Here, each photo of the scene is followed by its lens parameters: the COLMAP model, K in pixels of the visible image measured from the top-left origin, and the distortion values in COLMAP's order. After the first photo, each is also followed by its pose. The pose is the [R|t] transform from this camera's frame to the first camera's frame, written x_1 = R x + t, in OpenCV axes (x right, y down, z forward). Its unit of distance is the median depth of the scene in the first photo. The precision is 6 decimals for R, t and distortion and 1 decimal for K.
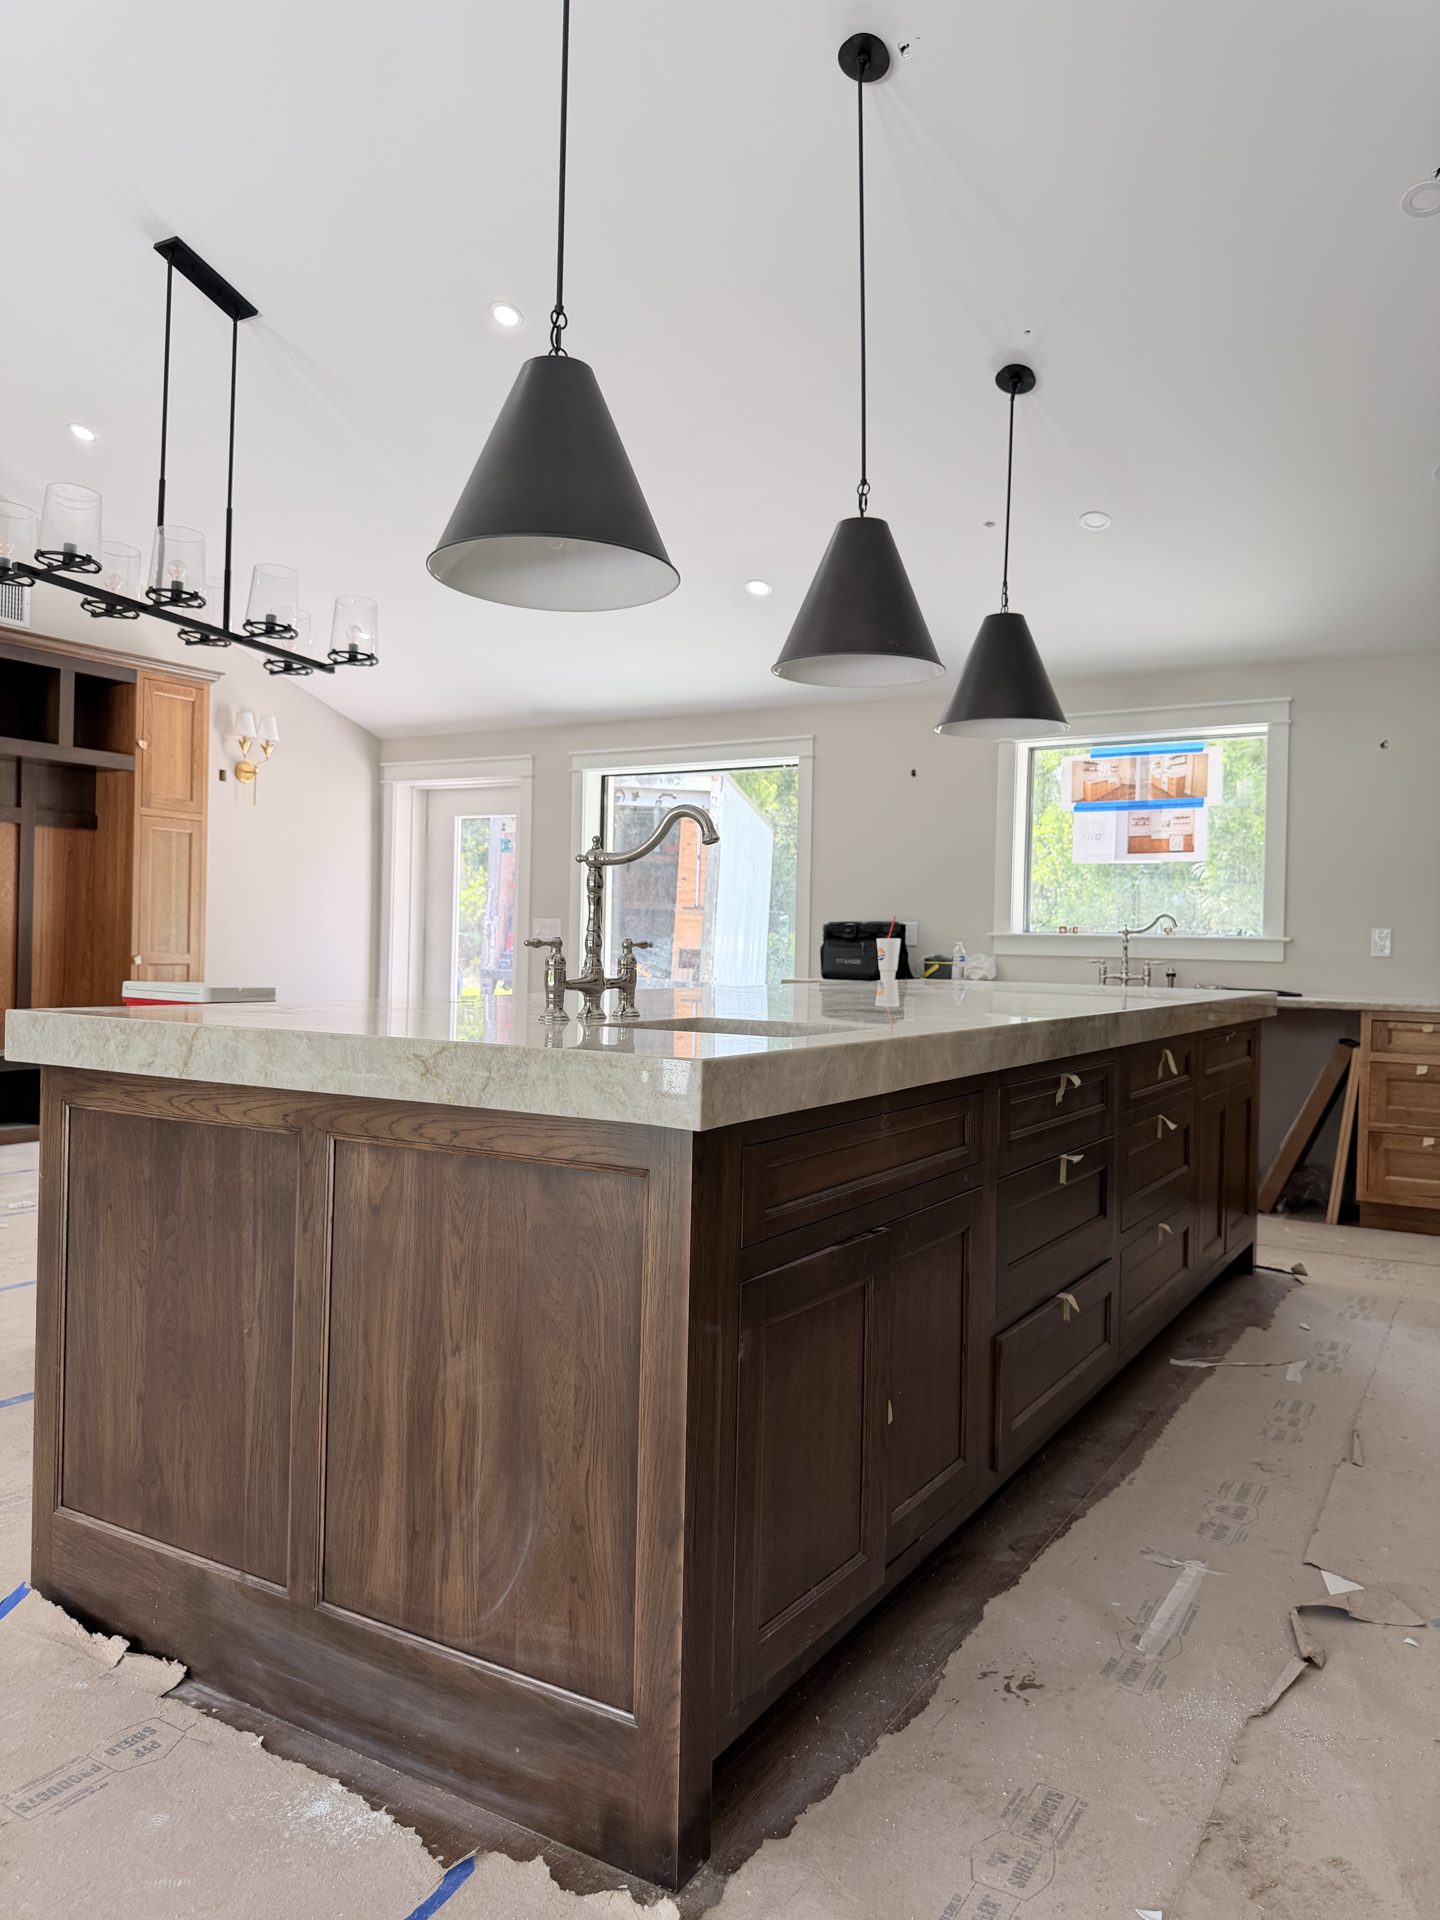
lens RADIAL K [[1389.8, 0, 720.0], [0, 1389.8, 960.0], [0, 0, 1]] dist [0.089593, -0.093351]
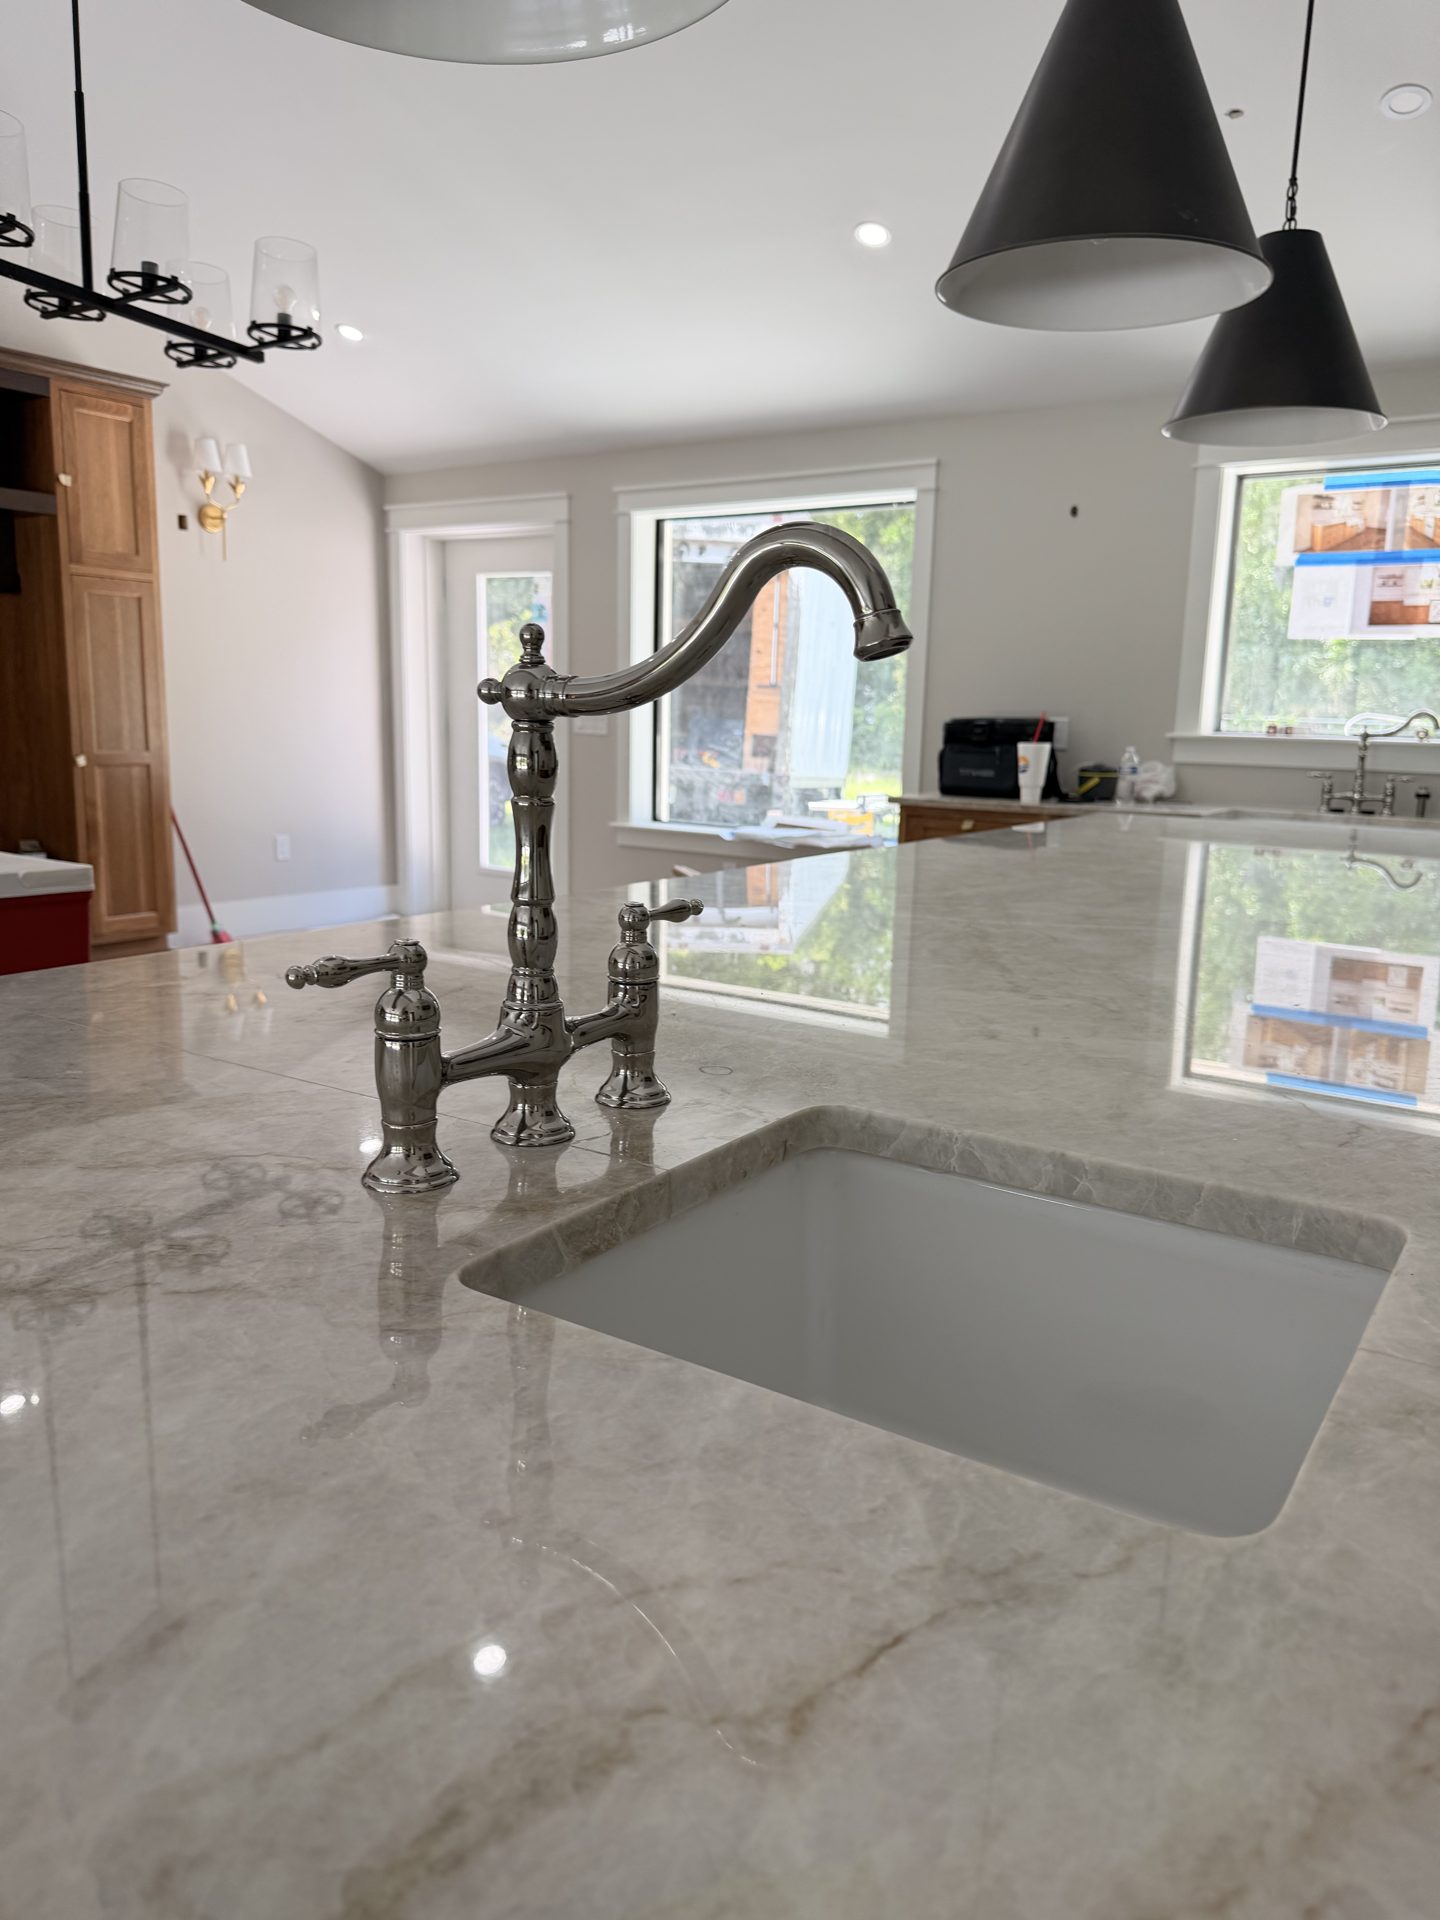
lens RADIAL K [[1370.1, 0, 720.0], [0, 1370.1, 960.0], [0, 0, 1]] dist [0.103941, -0.197752]
pose [[0.998671, 0.012650, -0.049956, -0.011558], [-0.004122, 0.985907, 0.167245, -0.029239], [0.051367, -0.166817, 0.984649, 0.296459]]
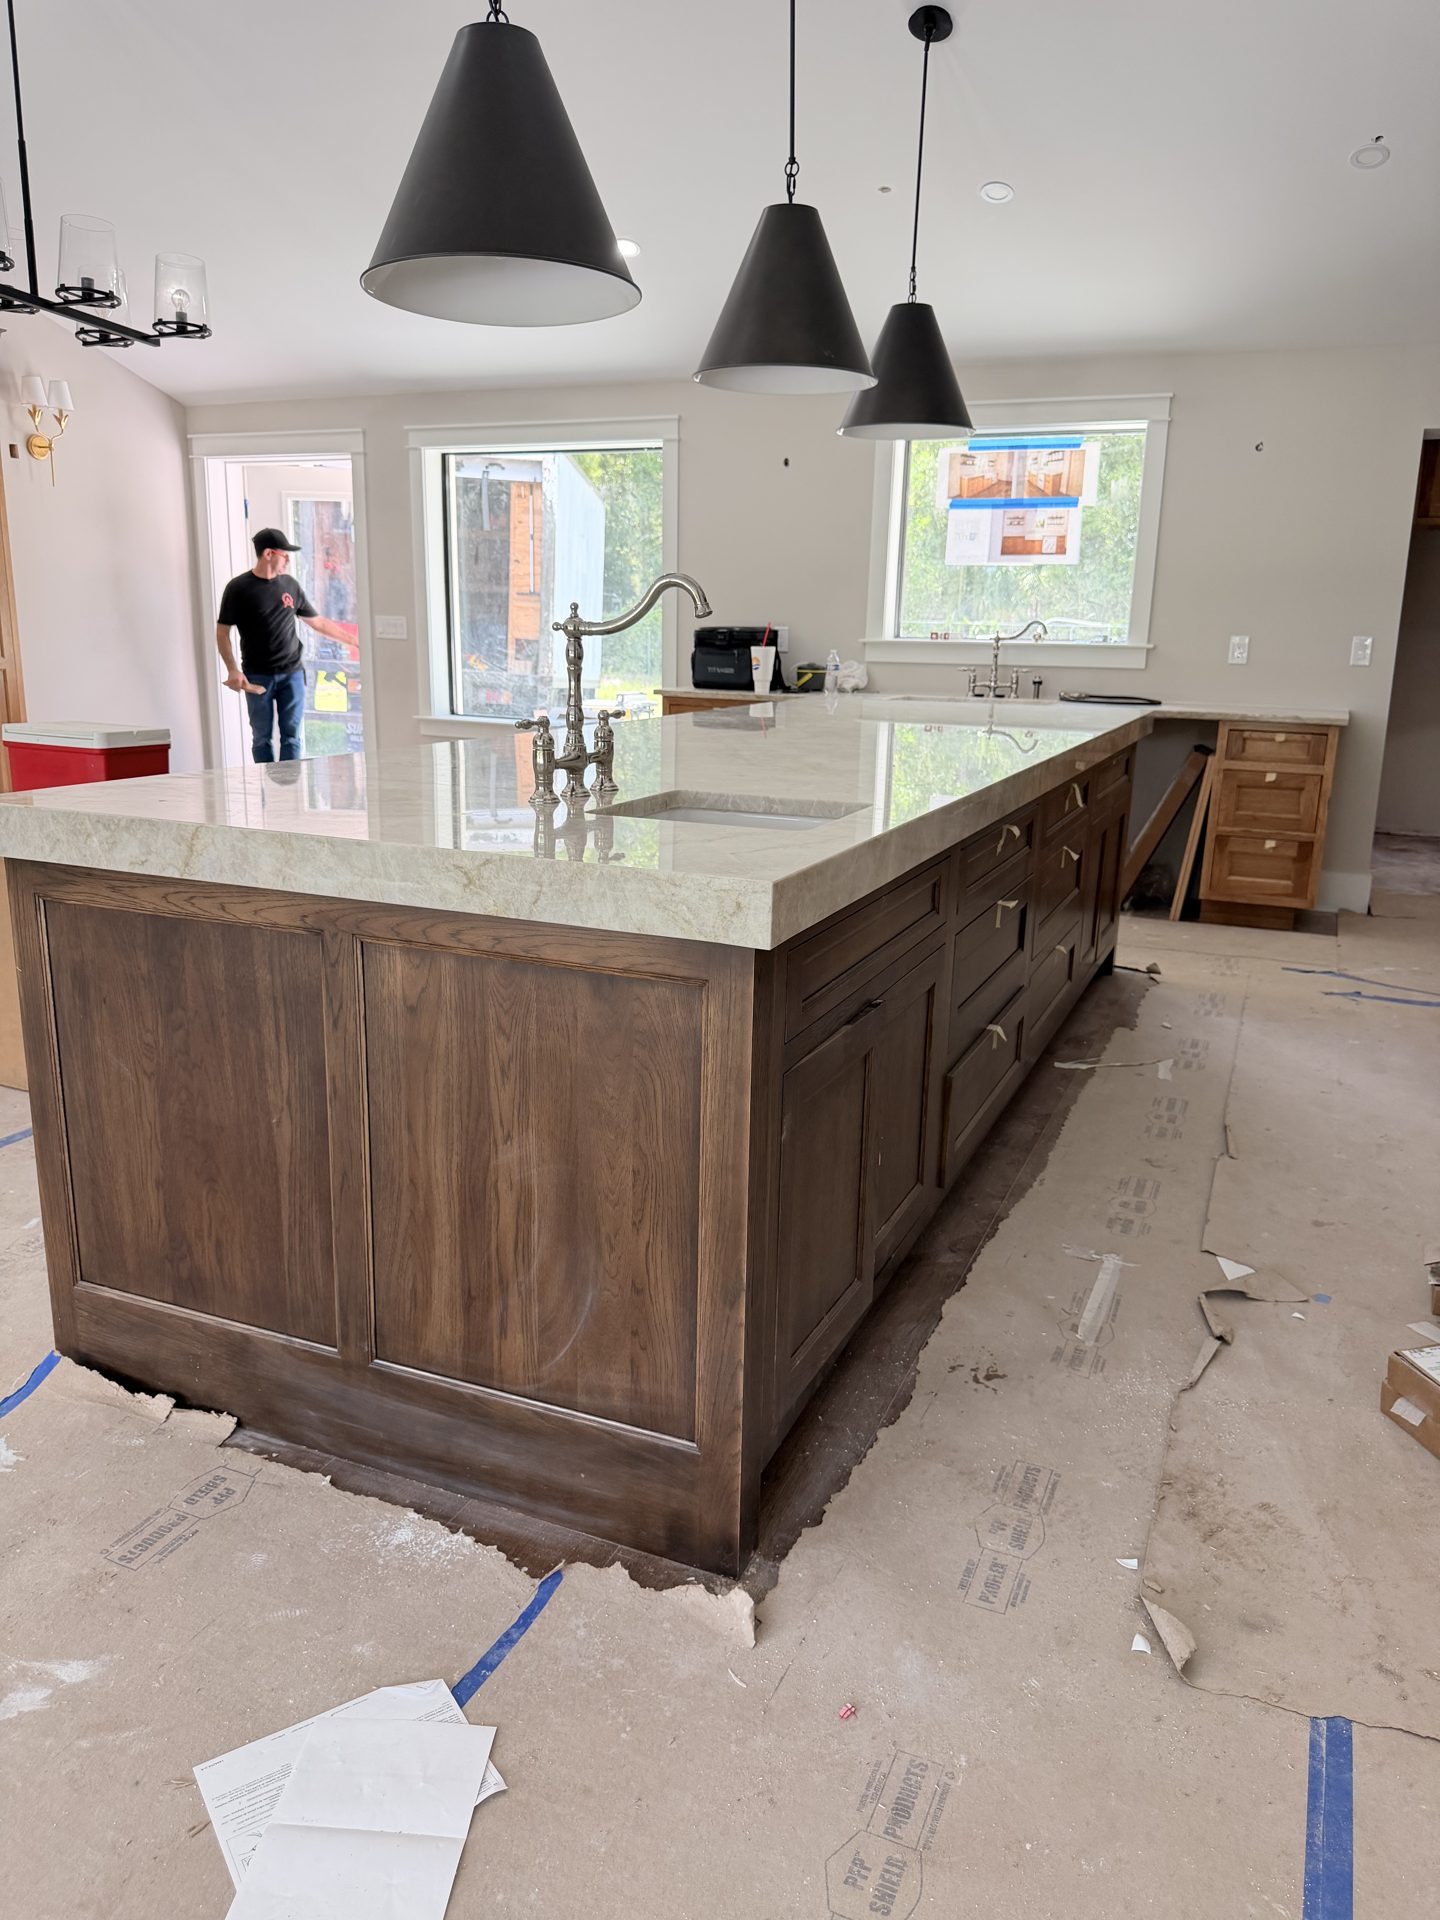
lens RADIAL K [[1387.7, 0, 720.0], [0, 1387.7, 960.0], [0, 0, 1]] dist [0.178529, -0.324116]
pose [[0.990962, -0.032260, 0.130206, -0.055876], [0.001638, 0.973489, 0.228727, -0.032302], [-0.134133, -0.226447, 0.964744, -0.001884]]
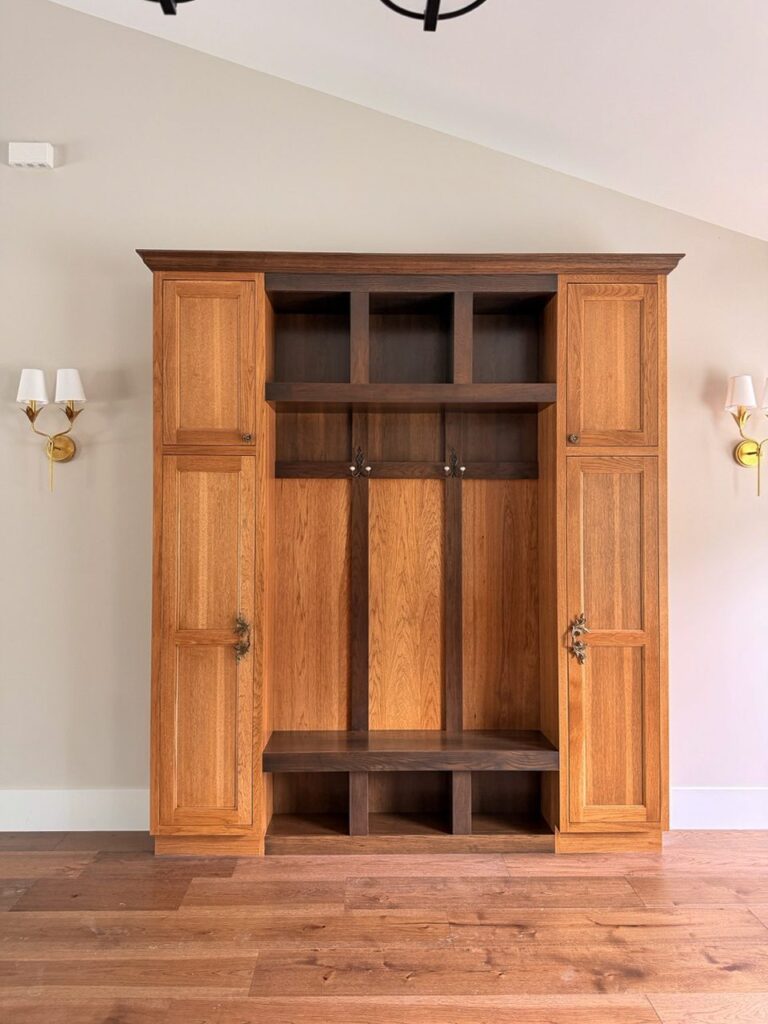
lens RADIAL K [[741.2, 0, 384.0], [0, 741.2, 512.0], [0, 0, 1]] dist [0.089593, -0.093351]
pose [[0.533482, -0.033259, -0.845157, -0.149551], [-0.001888, 0.999177, -0.040512, -0.072473], [0.845809, 0.023208, 0.532980, 0.923796]]
